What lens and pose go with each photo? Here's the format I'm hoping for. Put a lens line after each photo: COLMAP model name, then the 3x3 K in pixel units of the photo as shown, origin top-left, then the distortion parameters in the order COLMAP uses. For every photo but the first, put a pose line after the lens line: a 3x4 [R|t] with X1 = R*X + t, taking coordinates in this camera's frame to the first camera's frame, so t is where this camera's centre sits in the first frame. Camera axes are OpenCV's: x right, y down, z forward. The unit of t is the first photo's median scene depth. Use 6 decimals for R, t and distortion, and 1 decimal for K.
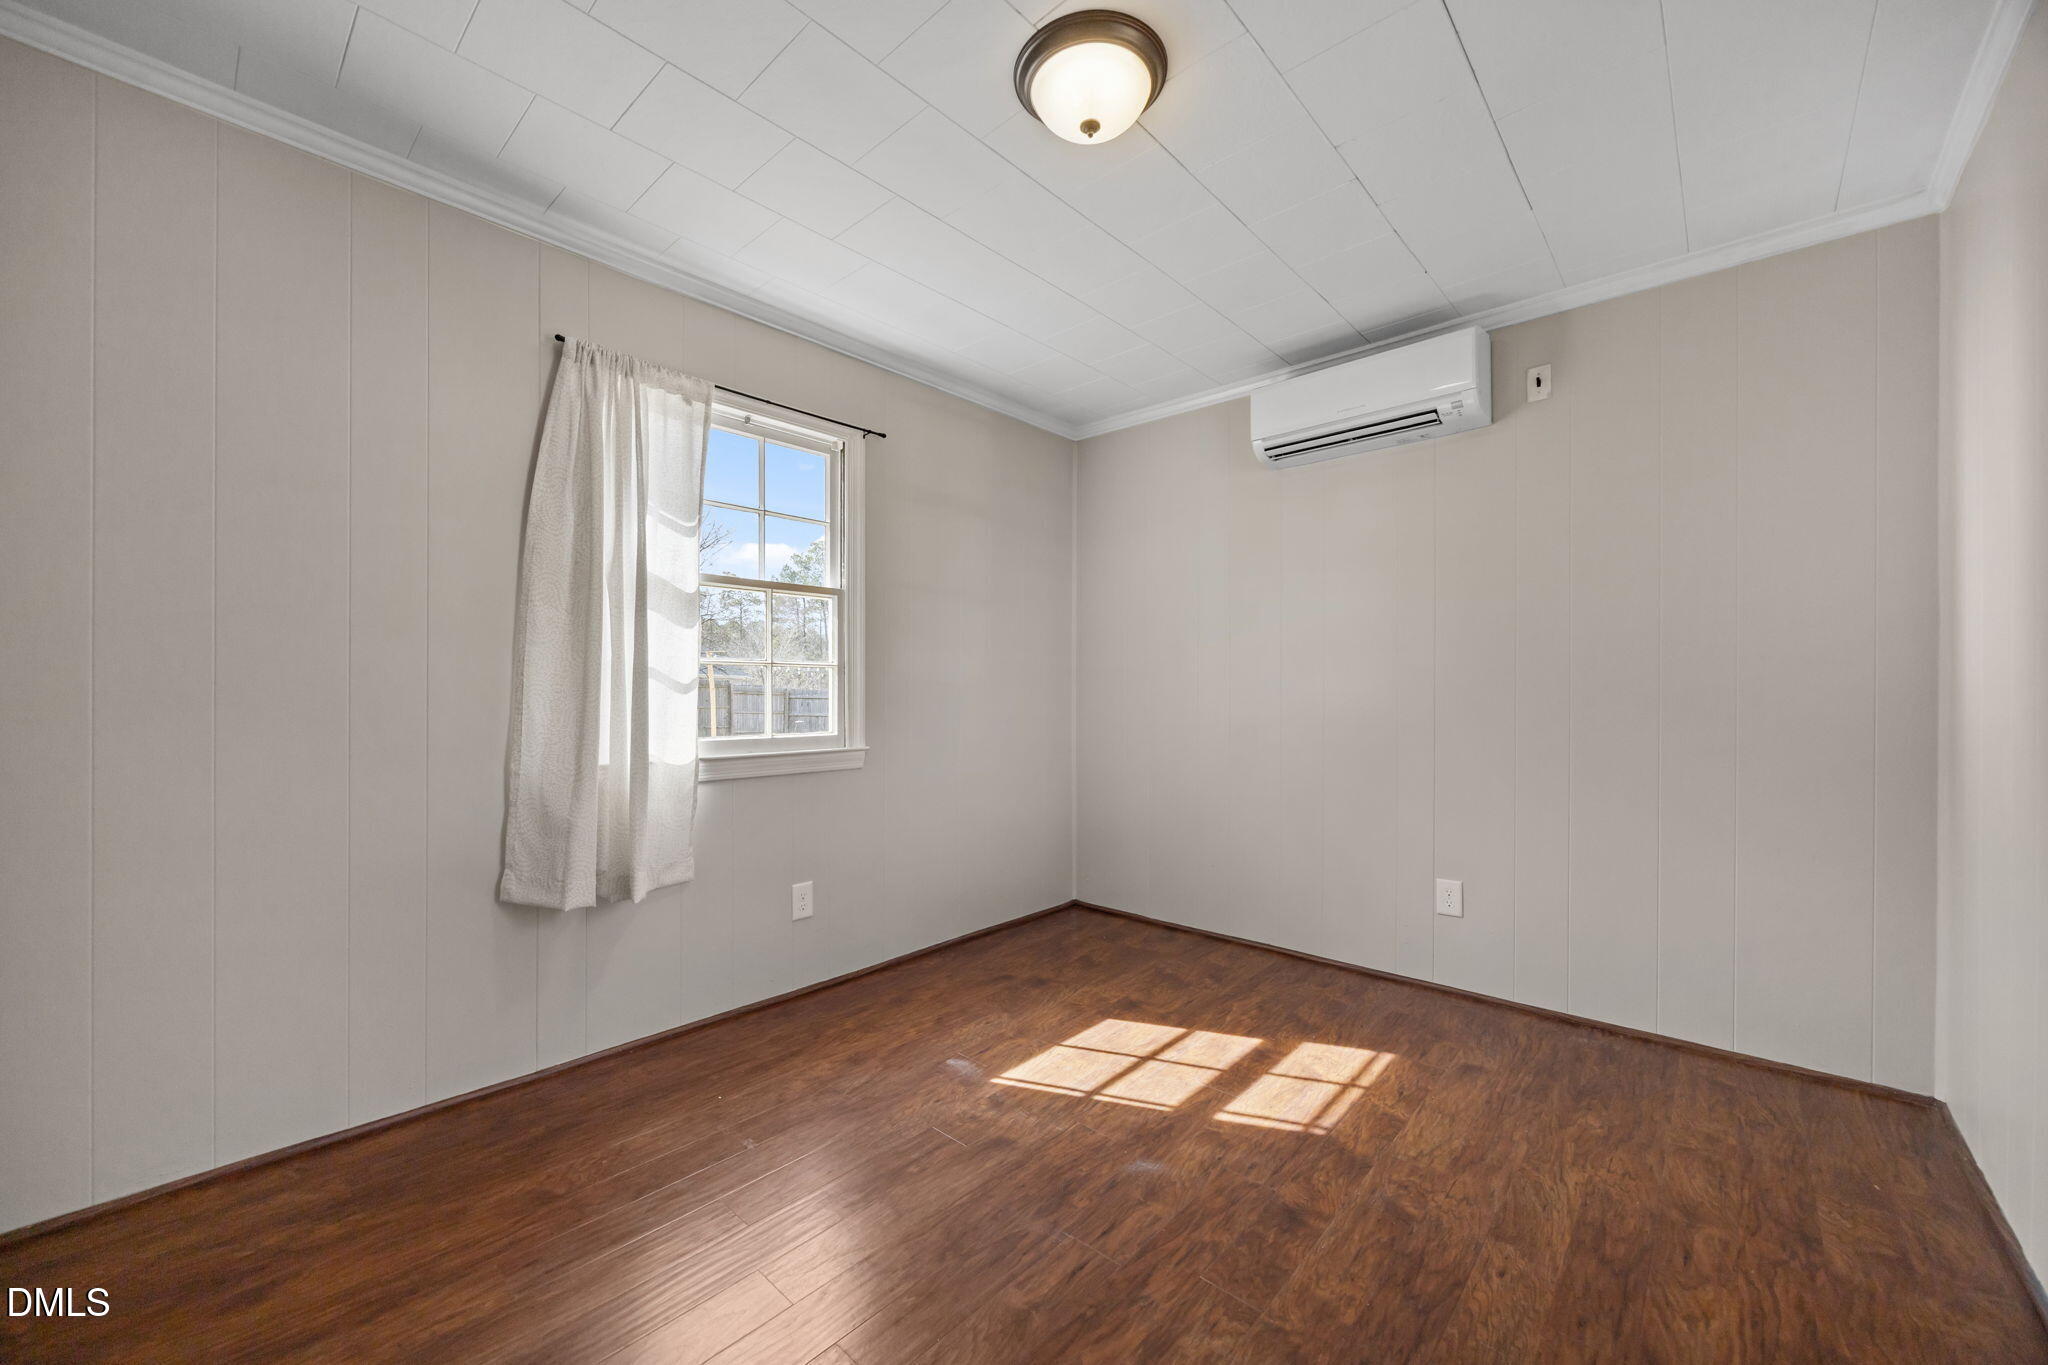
lens RADIAL K [[804.8, 0, 1022.5], [0, 804.8, 692.4], [0, 0, 1]] dist [-0.005453, -0.000570]
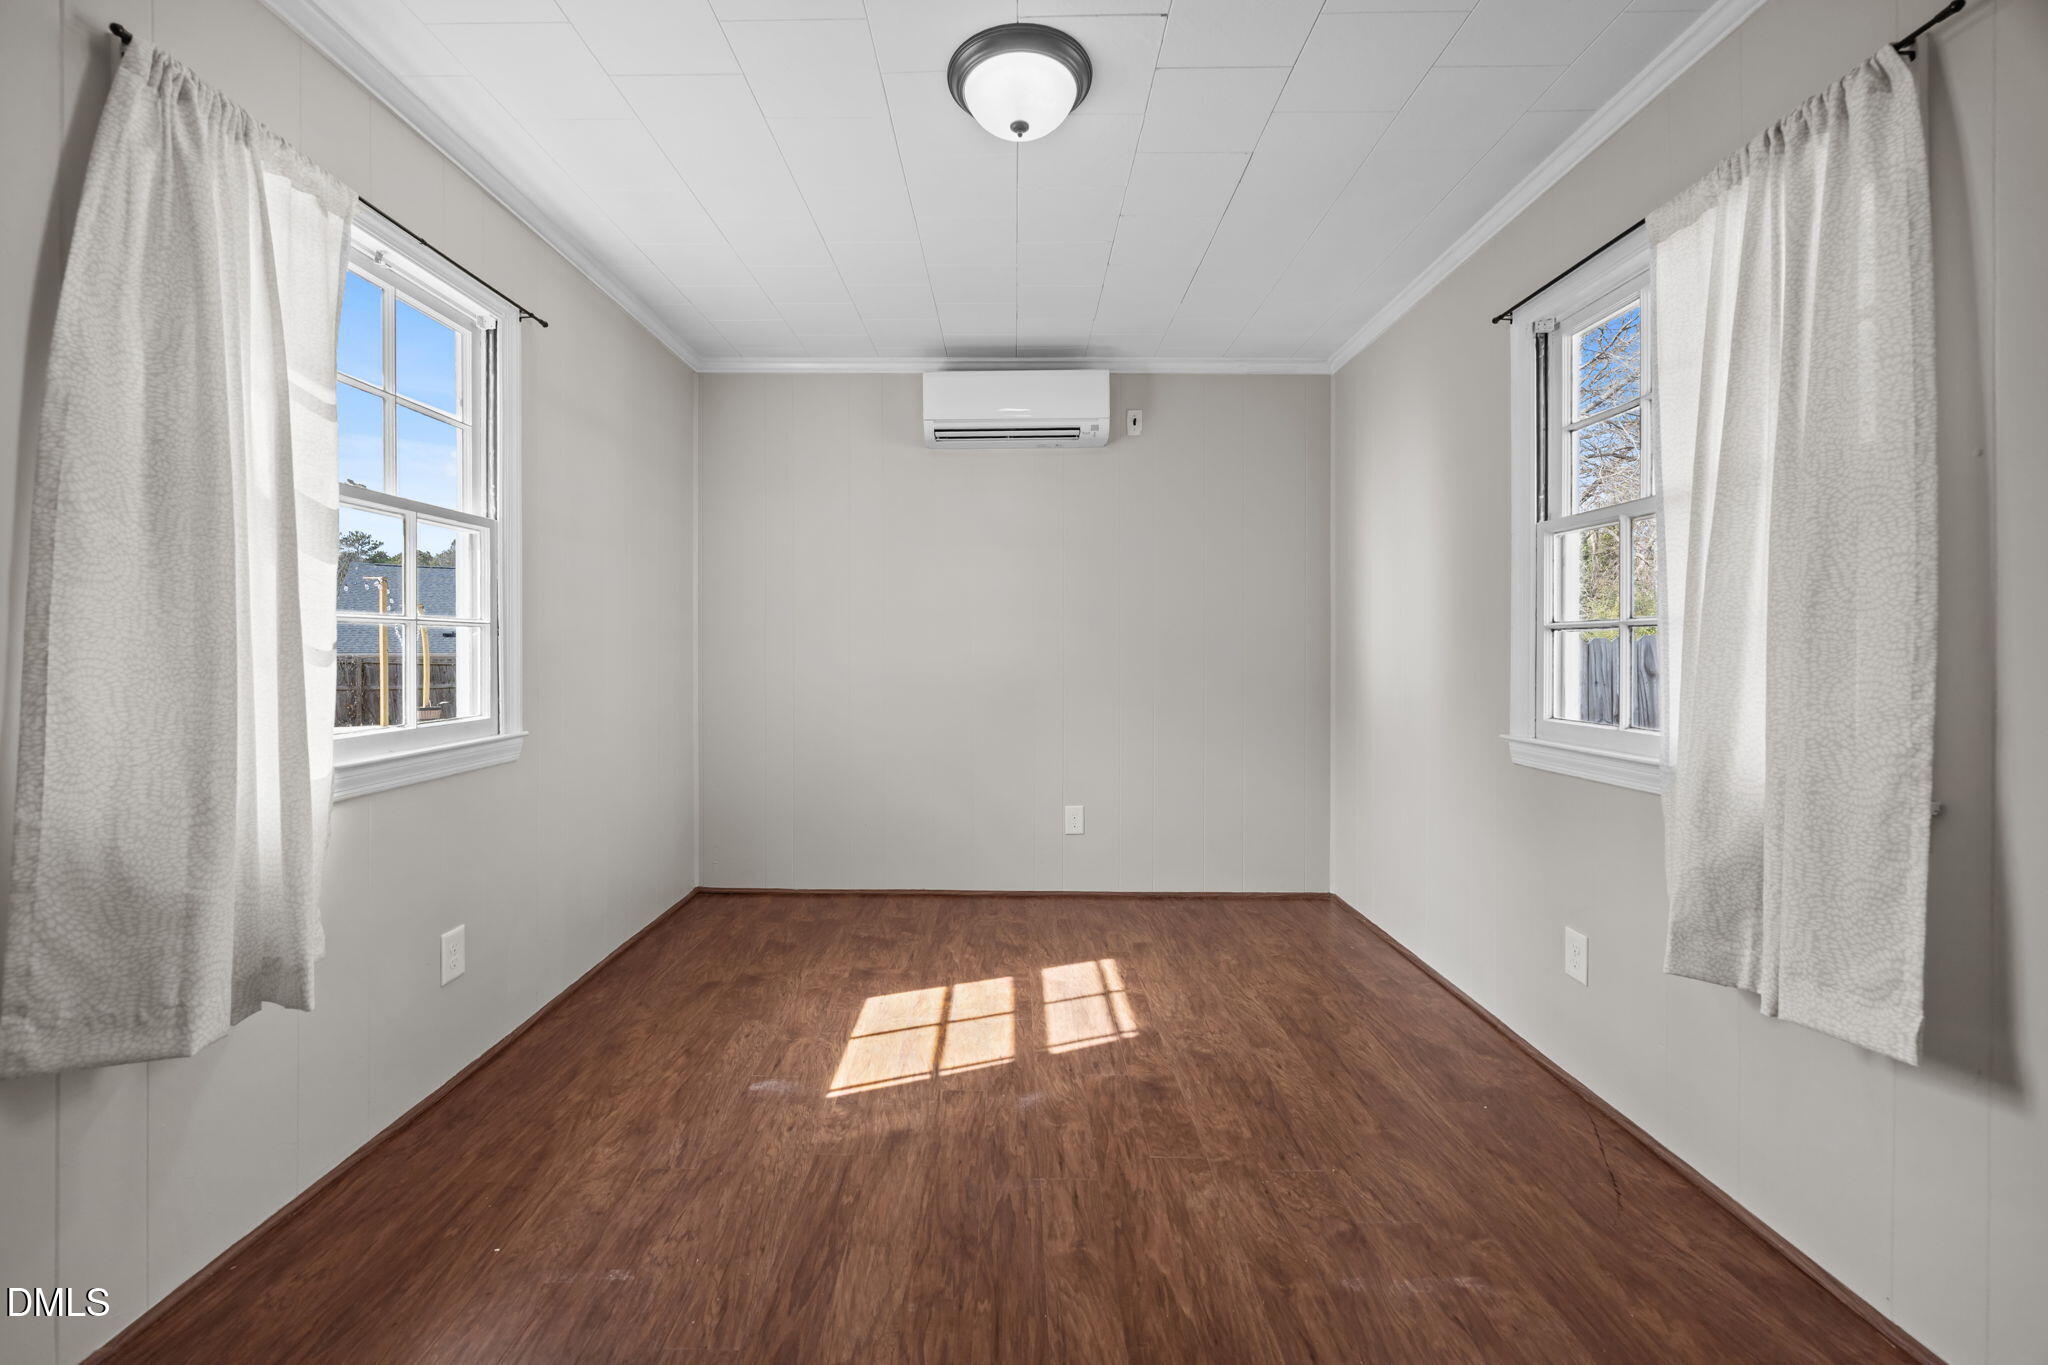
lens RADIAL K [[804.8, 0, 1041.9], [0, 804.8, 643.5], [0, 0, 1]] dist [-0.005453, -0.000570]
pose [[0.732391, 0.002980, 0.680878, -0.431946], [-0.000530, 0.999993, -0.003806, -0.015054], [-0.680884, 0.002426, 0.732387, 0.146743]]
